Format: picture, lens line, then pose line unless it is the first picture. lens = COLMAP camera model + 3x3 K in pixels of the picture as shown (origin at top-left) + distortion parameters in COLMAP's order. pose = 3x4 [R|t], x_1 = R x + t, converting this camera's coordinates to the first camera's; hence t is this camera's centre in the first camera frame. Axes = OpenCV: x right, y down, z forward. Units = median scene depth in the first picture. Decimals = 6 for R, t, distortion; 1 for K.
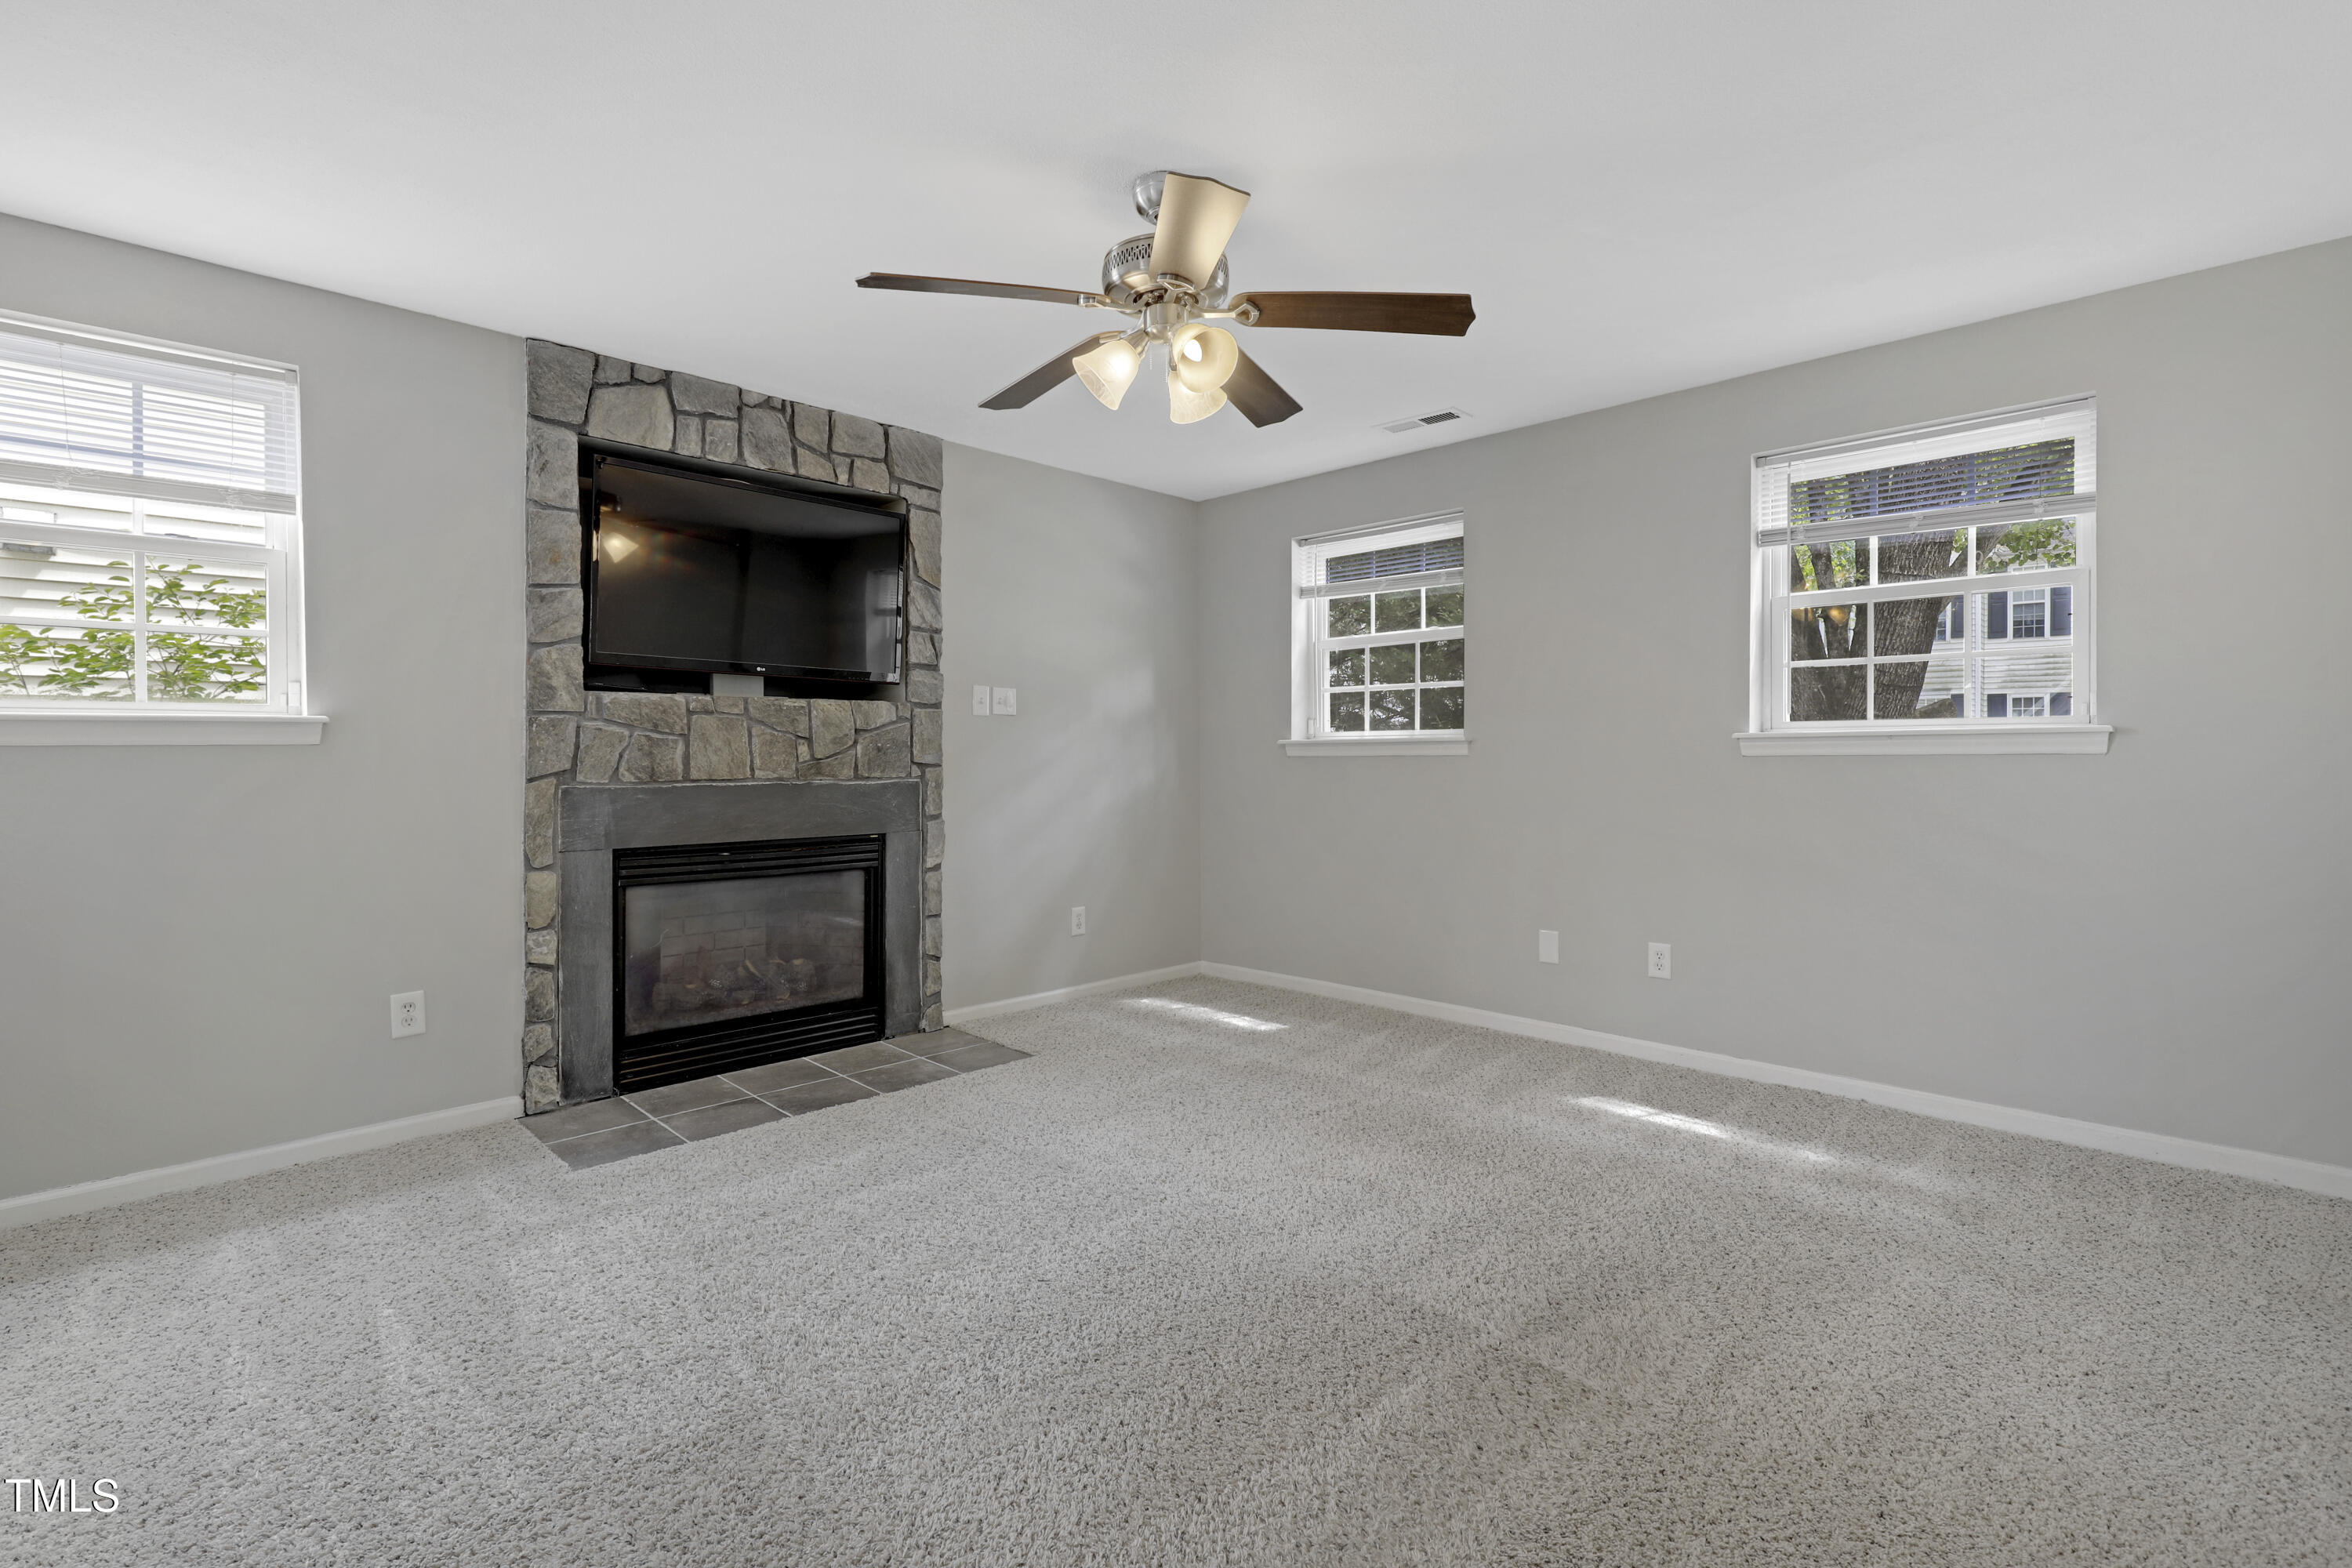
lens RADIAL K [[1070.4, 0, 1226.0], [0, 1070.4, 754.2], [0, 0, 1]] dist [0.005433, 0.002249]
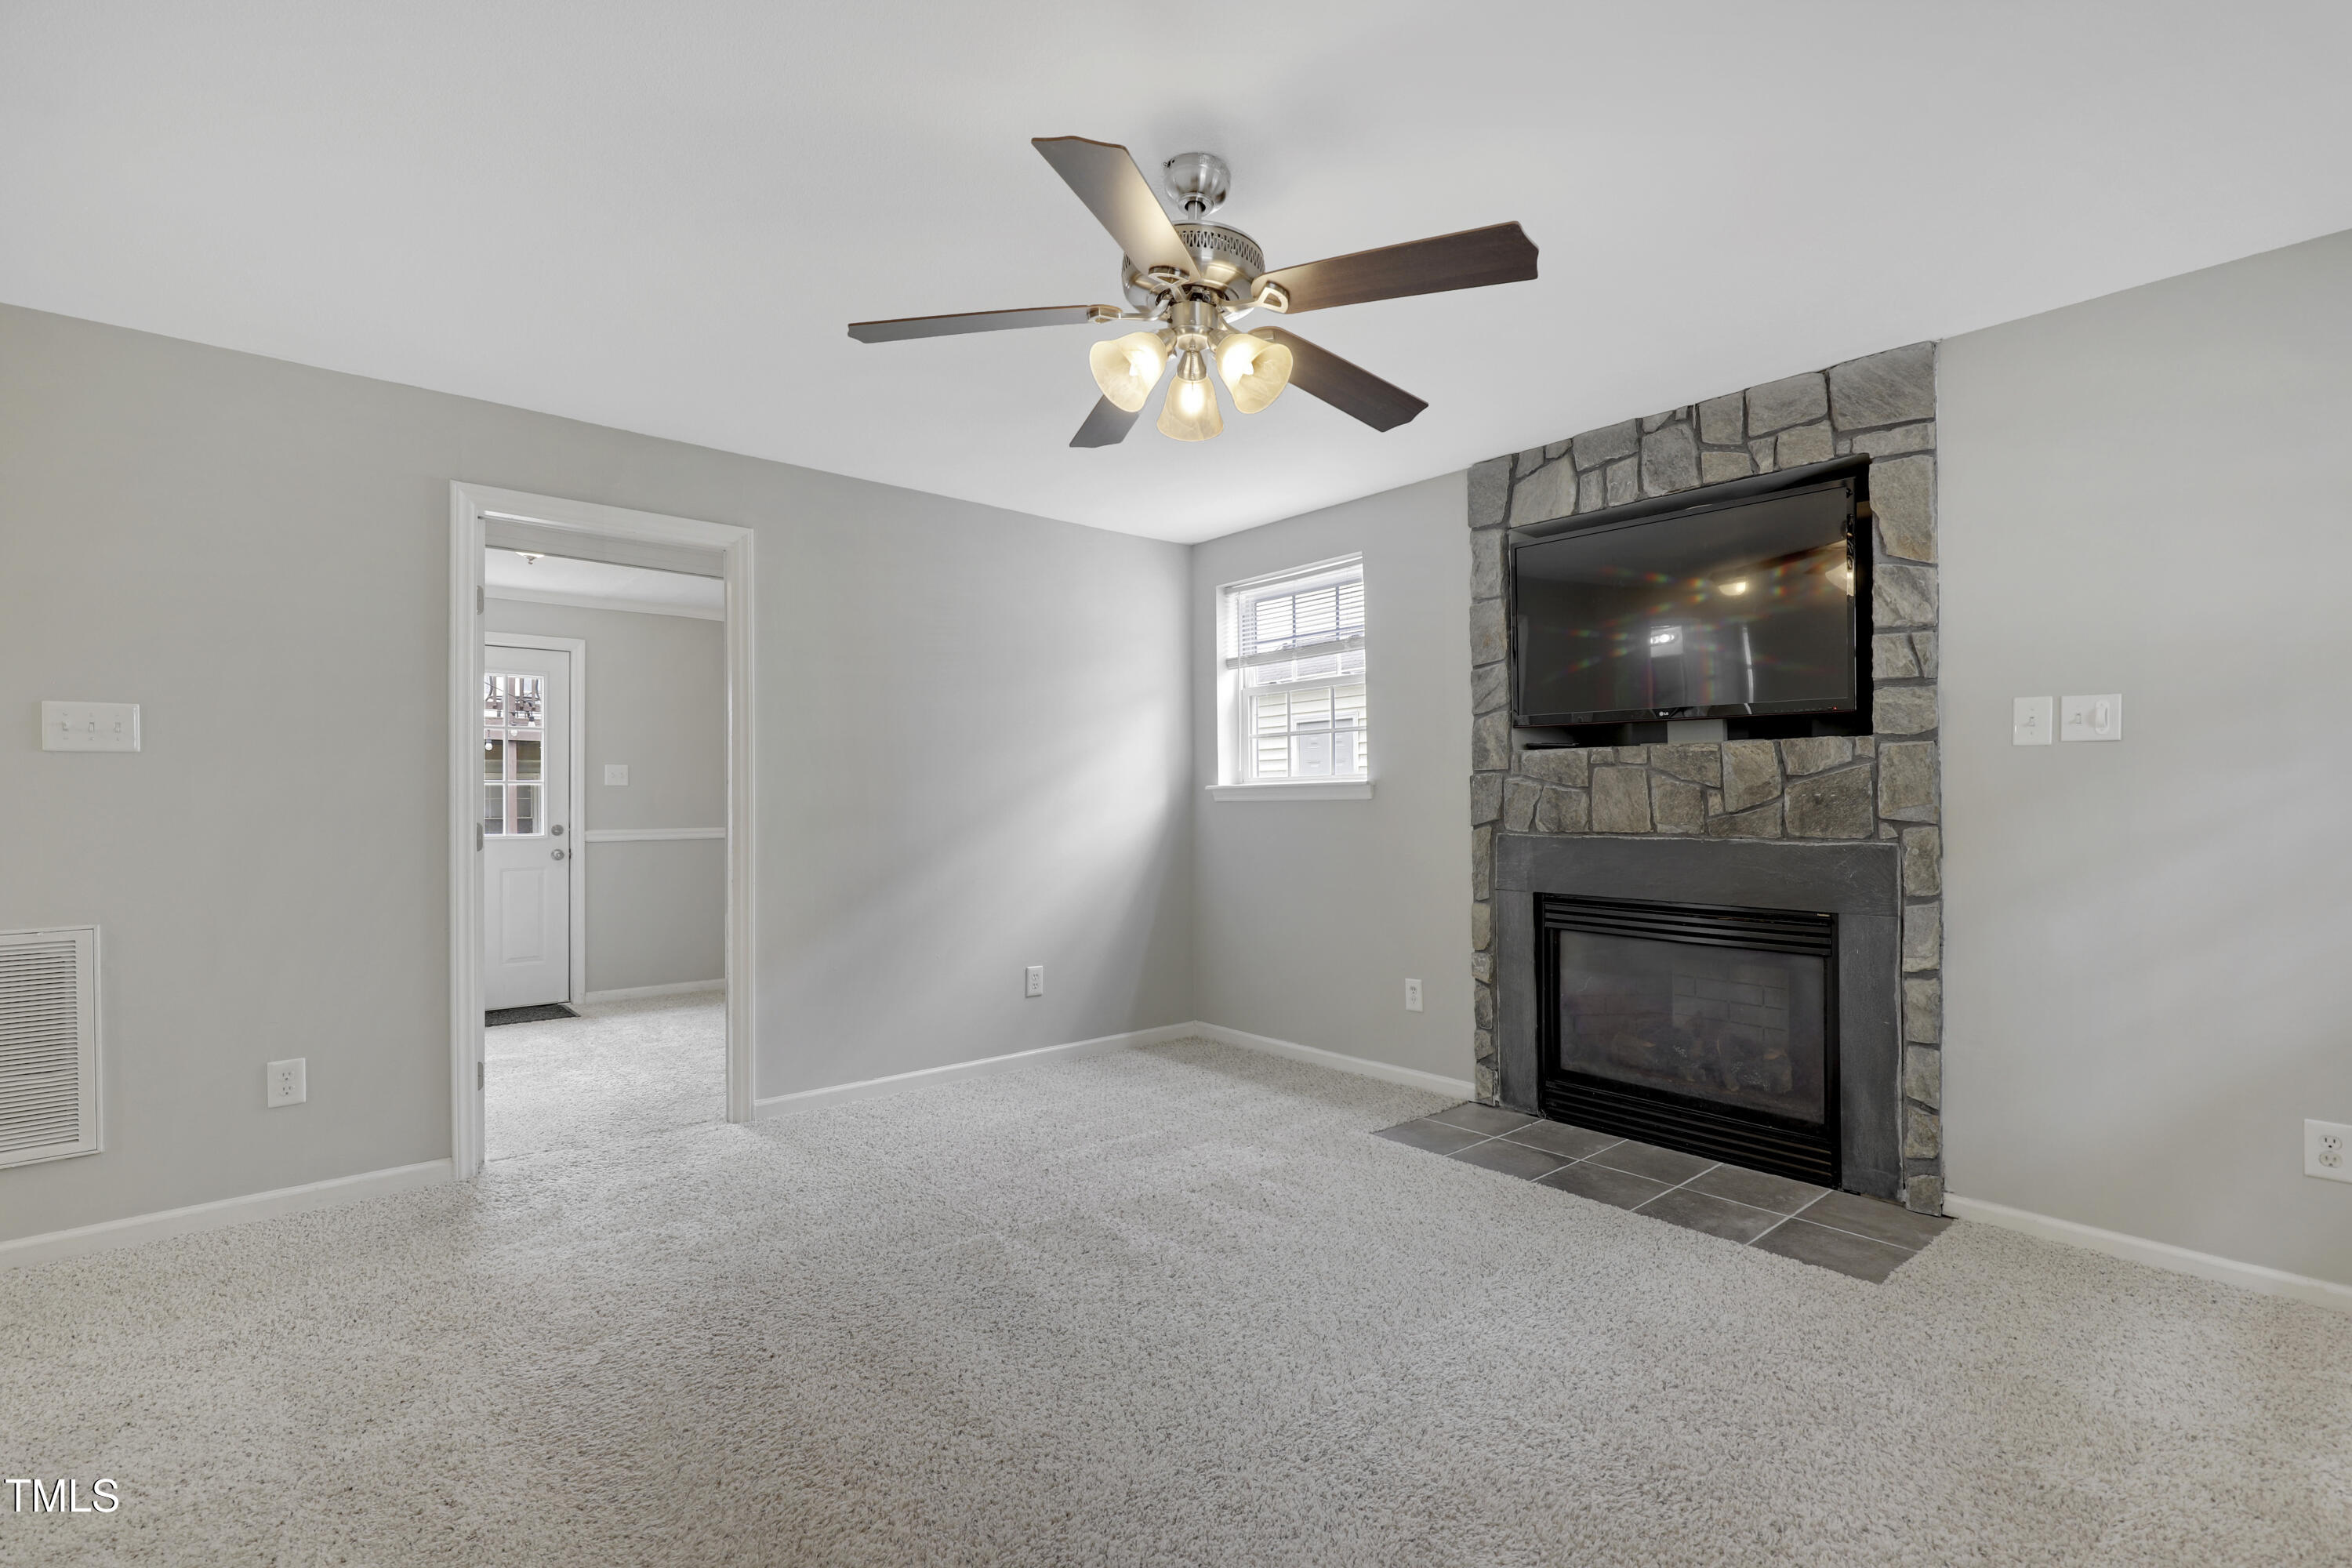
lens RADIAL K [[1070.4, 0, 1190.3], [0, 1070.4, 803.4], [0, 0, 1]] dist [0.005433, 0.002249]
pose [[-0.084329, -0.002239, -0.996435, 0.531989], [-0.003274, 0.999993, -0.001970, 0.000249], [0.996433, 0.003096, -0.084335, 0.702736]]
